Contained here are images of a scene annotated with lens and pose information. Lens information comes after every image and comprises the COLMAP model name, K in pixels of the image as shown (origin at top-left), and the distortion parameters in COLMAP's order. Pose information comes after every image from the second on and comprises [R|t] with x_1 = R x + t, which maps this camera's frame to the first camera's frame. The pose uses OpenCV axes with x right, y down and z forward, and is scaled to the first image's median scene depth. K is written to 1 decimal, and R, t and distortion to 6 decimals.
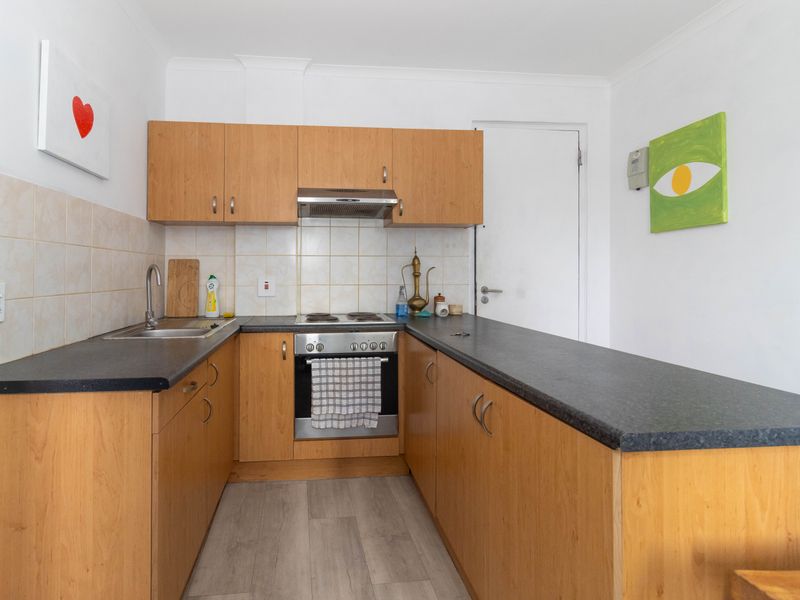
lens RADIAL K [[429.6, 0, 352.3], [0, 429.6, 270.7], [0, 0, 1]] dist [0.002723, -0.000377]
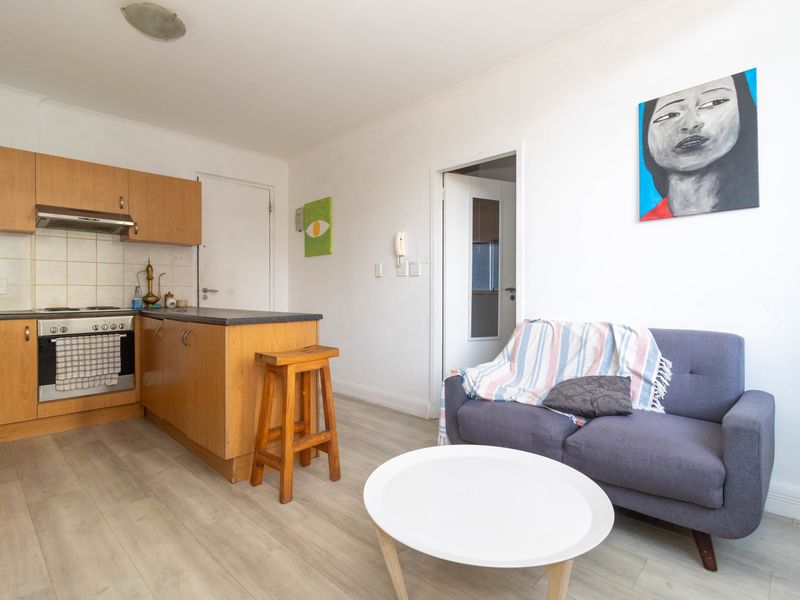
lens RADIAL K [[429.6, 0, 417.8], [0, 429.6, 298.0], [0, 0, 1]] dist [0.002723, -0.000377]
pose [[0.765538, -0.006493, 0.643357, -0.085338], [-0.002187, 0.999917, 0.012694, 0.057993], [-0.643387, -0.011125, 0.765461, -0.649287]]
